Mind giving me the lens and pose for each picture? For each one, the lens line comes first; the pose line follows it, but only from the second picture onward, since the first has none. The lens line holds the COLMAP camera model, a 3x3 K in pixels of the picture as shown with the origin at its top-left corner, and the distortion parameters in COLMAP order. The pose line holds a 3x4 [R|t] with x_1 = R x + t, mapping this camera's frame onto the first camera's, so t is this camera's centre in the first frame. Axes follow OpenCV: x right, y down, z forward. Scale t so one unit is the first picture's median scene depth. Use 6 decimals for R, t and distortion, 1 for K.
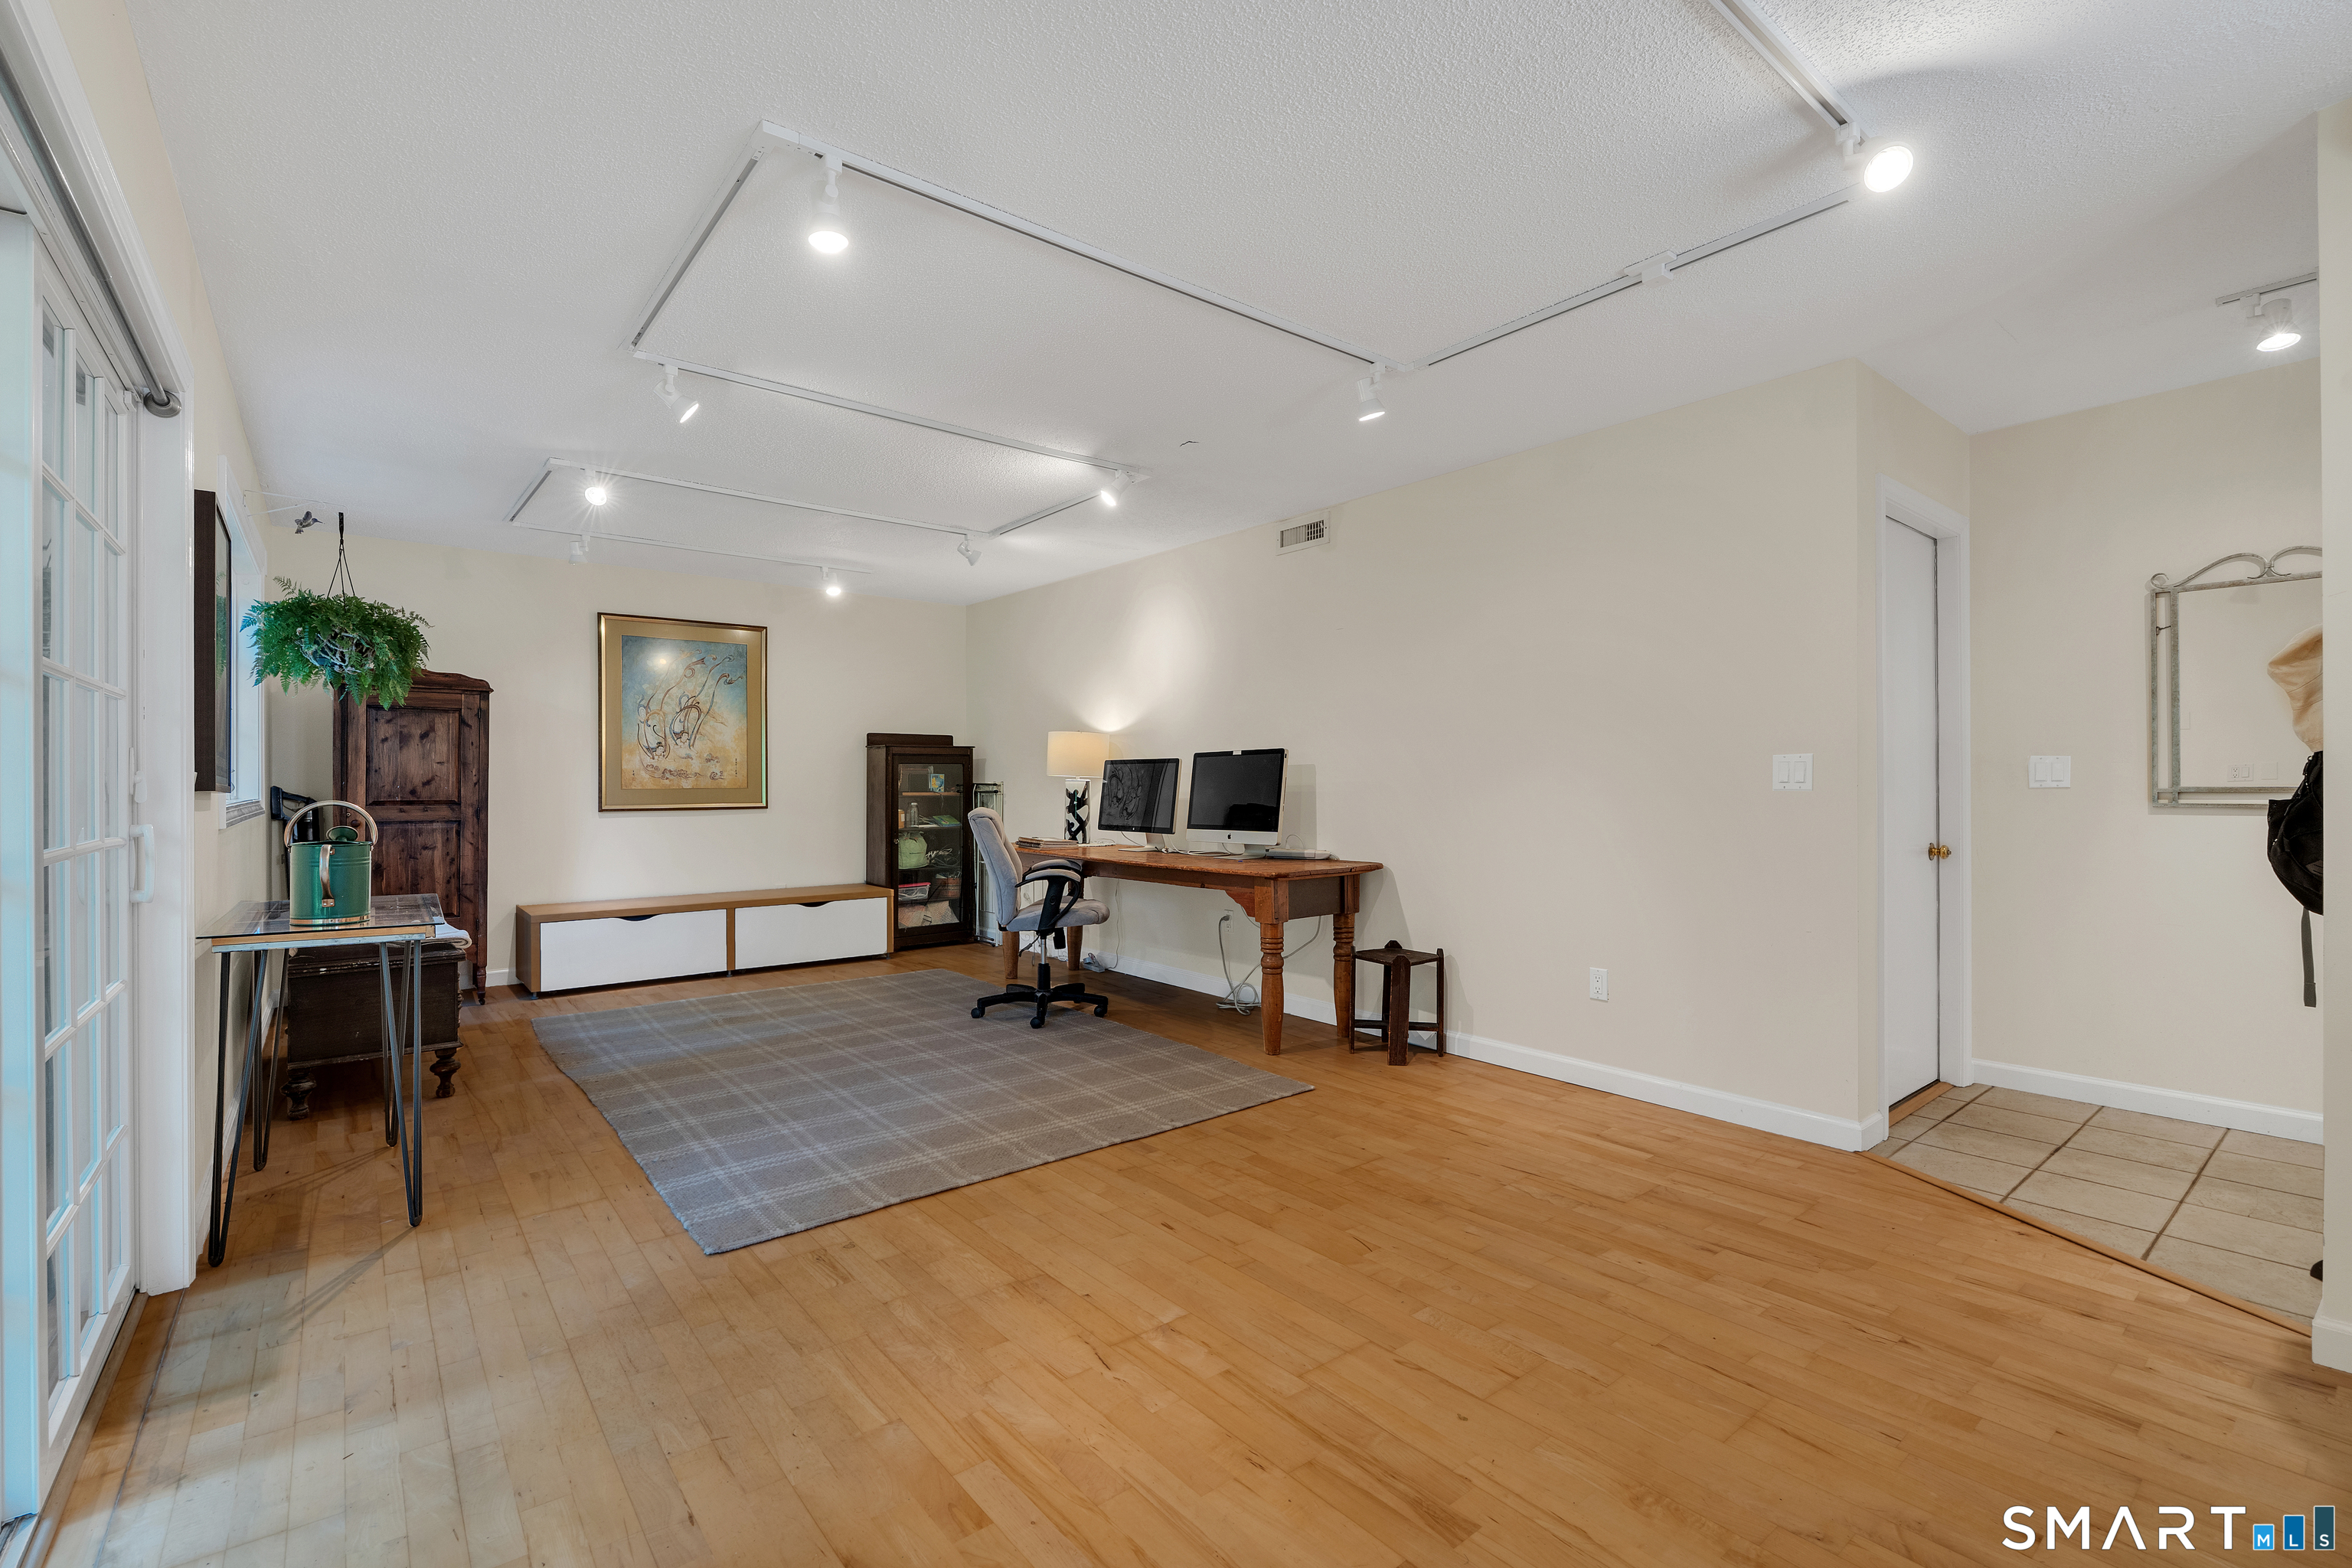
lens RADIAL K [[1043.3, 0, 1182.4], [0, 1043.3, 778.4], [0, 0, 1]] dist [-0.005589, -0.001381]
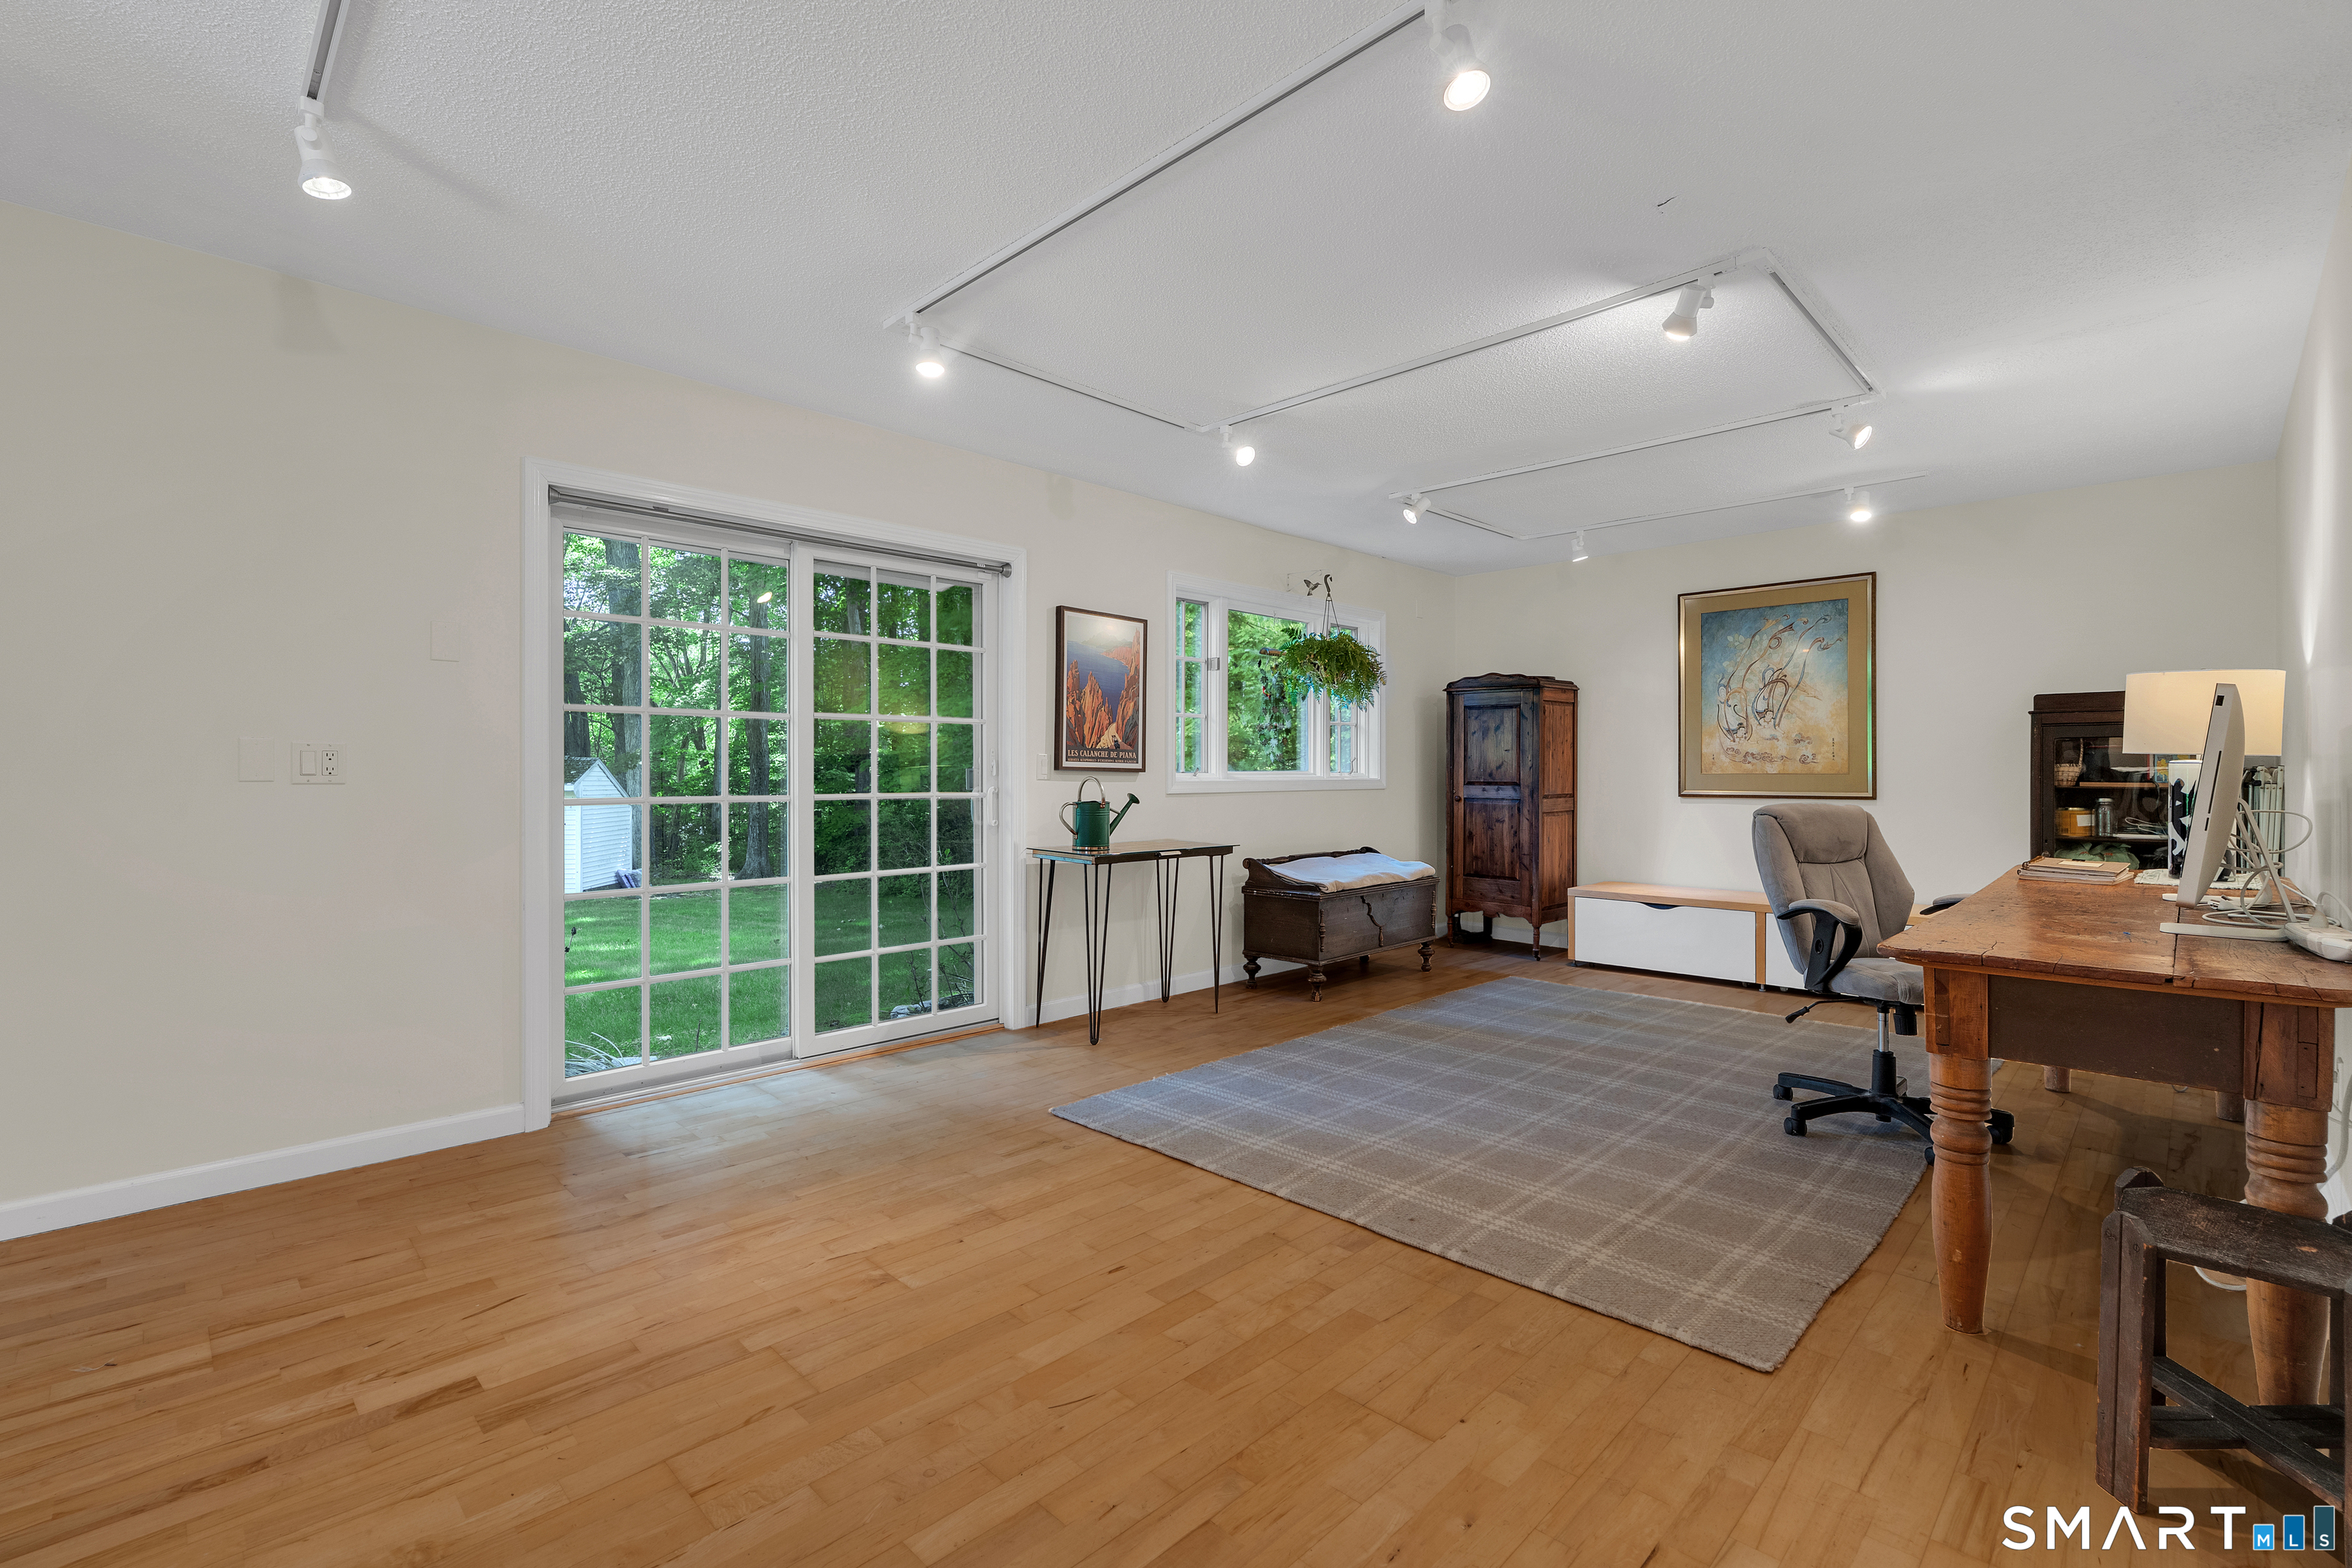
lens RADIAL K [[1043.3, 0, 1160.3], [0, 1043.3, 774.5], [0, 0, 1]] dist [-0.005589, -0.001381]
pose [[0.098335, 0.006986, -0.995129, 0.615614], [0.002092, 0.999972, 0.007227, 0.004682], [0.995151, -0.002792, 0.098318, 0.681531]]
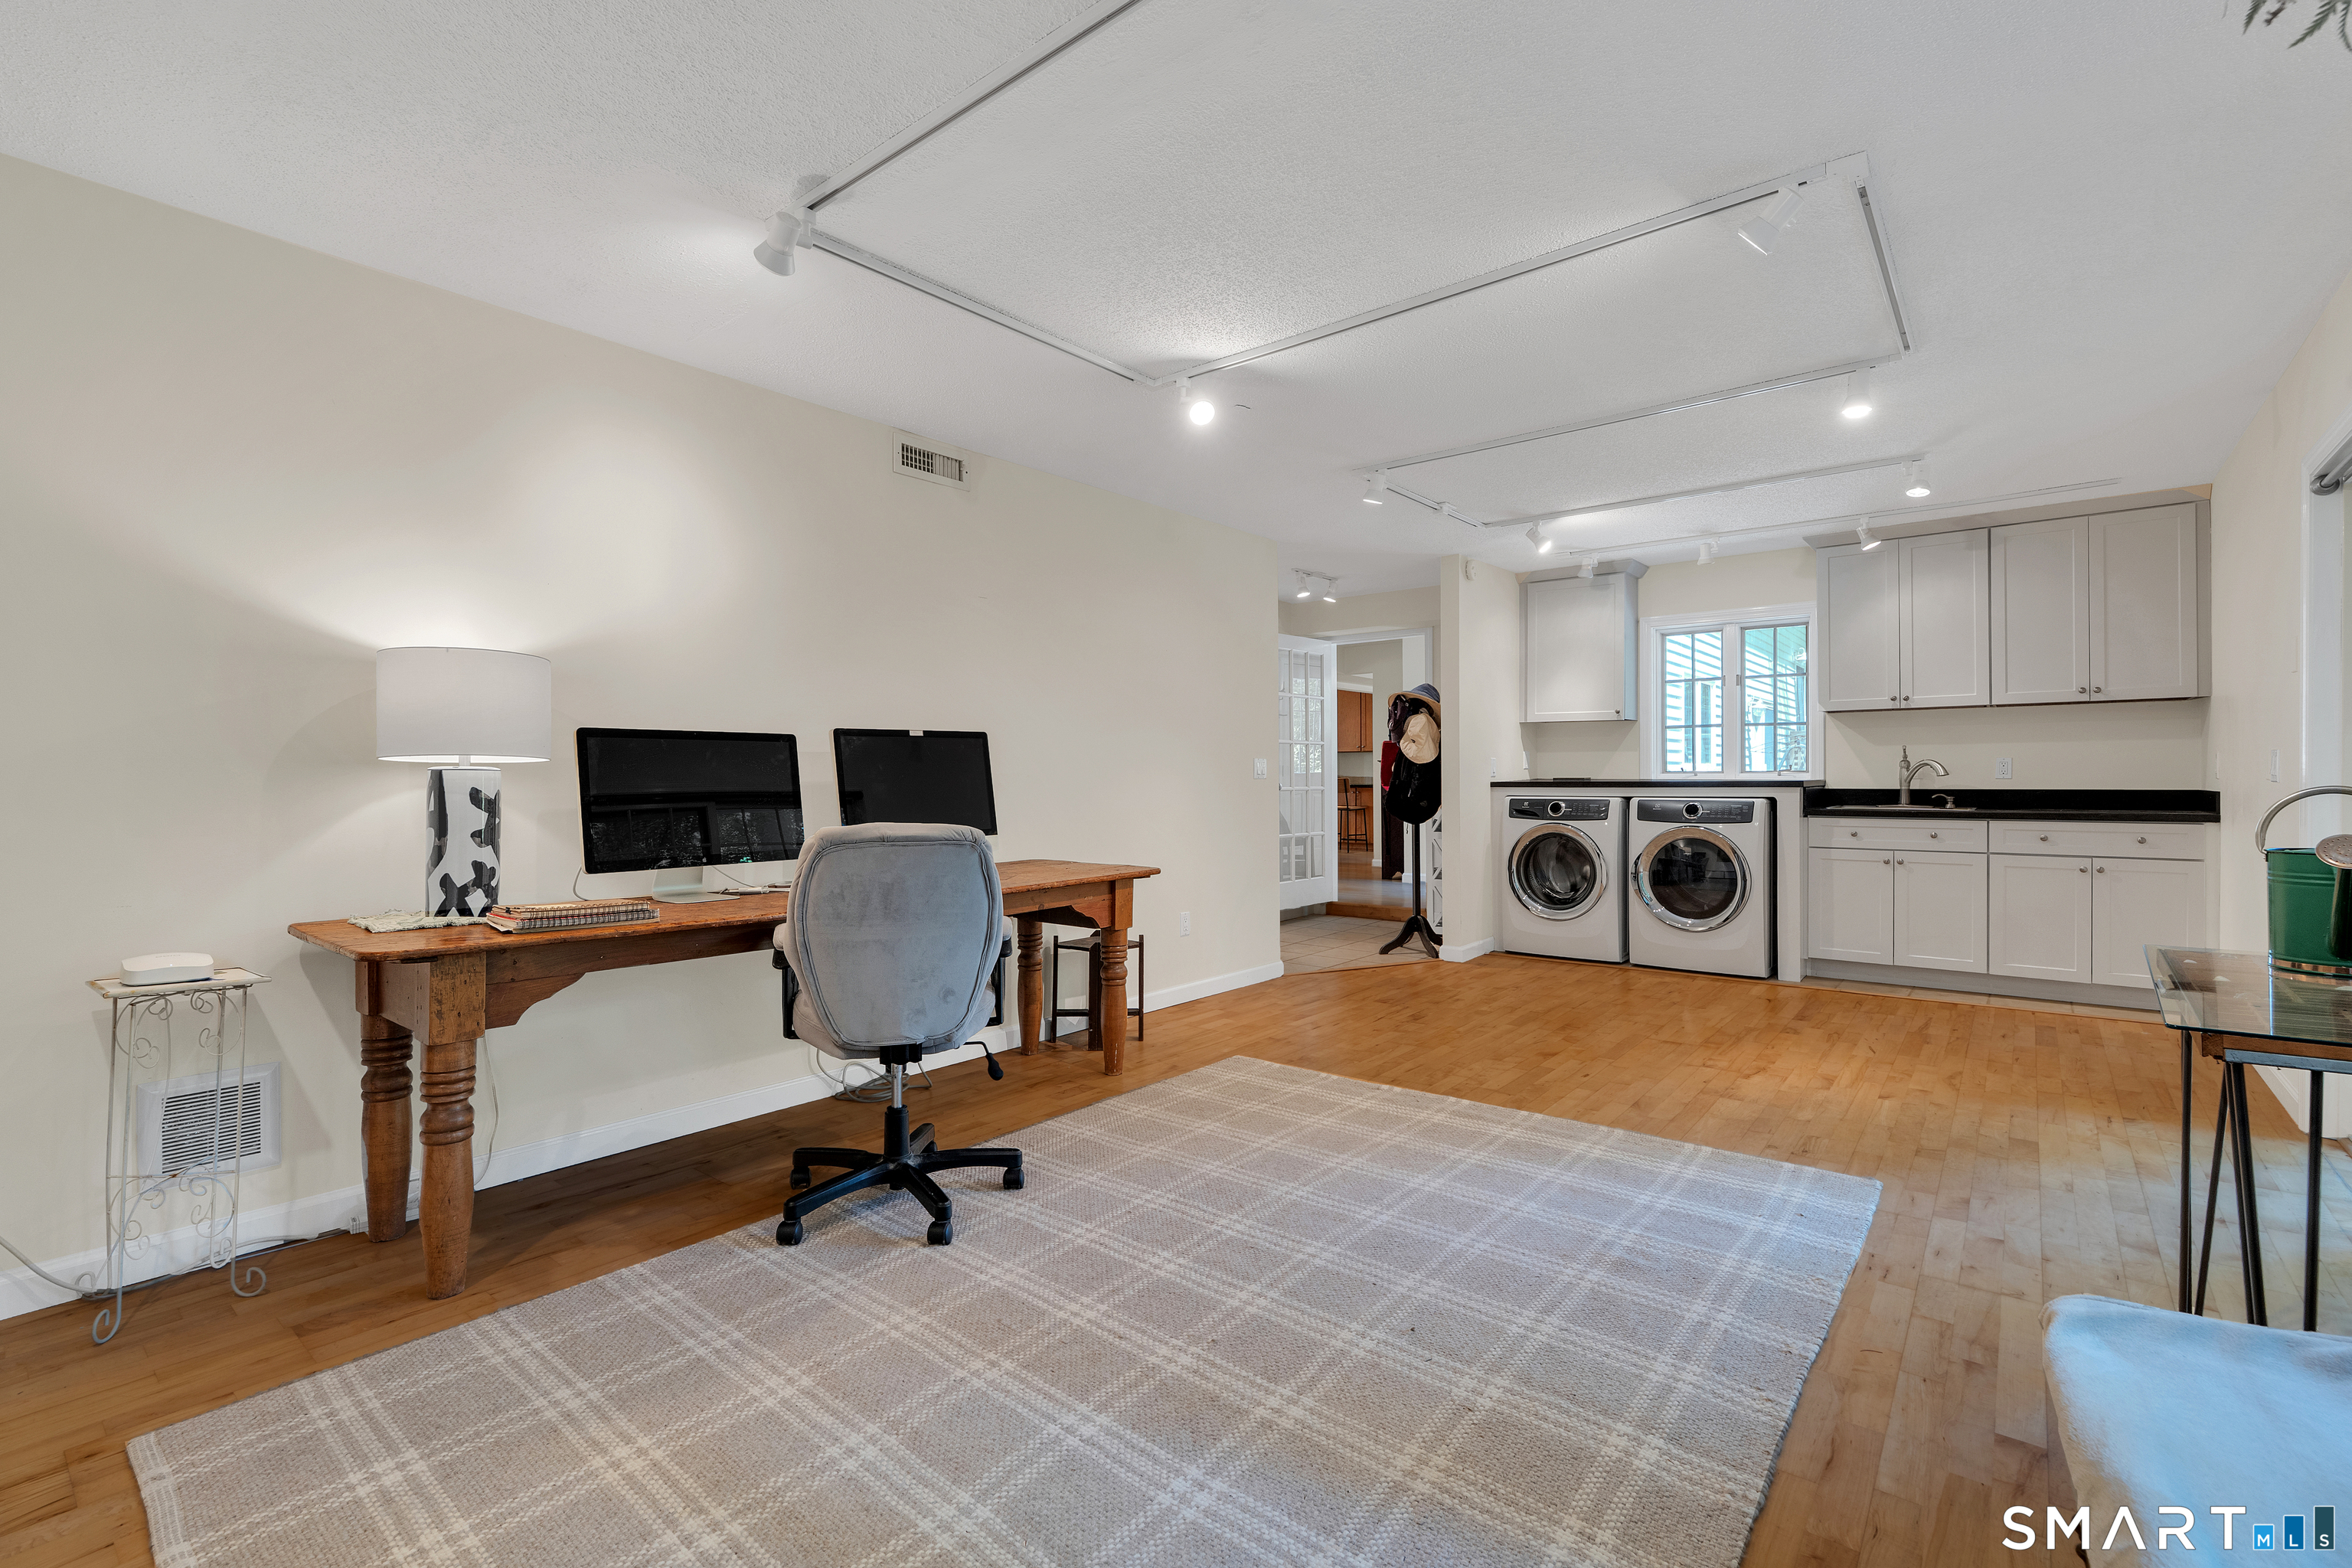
lens RADIAL K [[1043.3, 0, 1169.4], [0, 1043.3, 783.0], [0, 0, 1]] dist [-0.005589, -0.001381]
pose [[-0.198561, 0.002548, 0.980085, -0.934342], [0.010100, 0.999949, -0.000554, 0.017094], [-0.980036, 0.009789, -0.198577, 1.318986]]
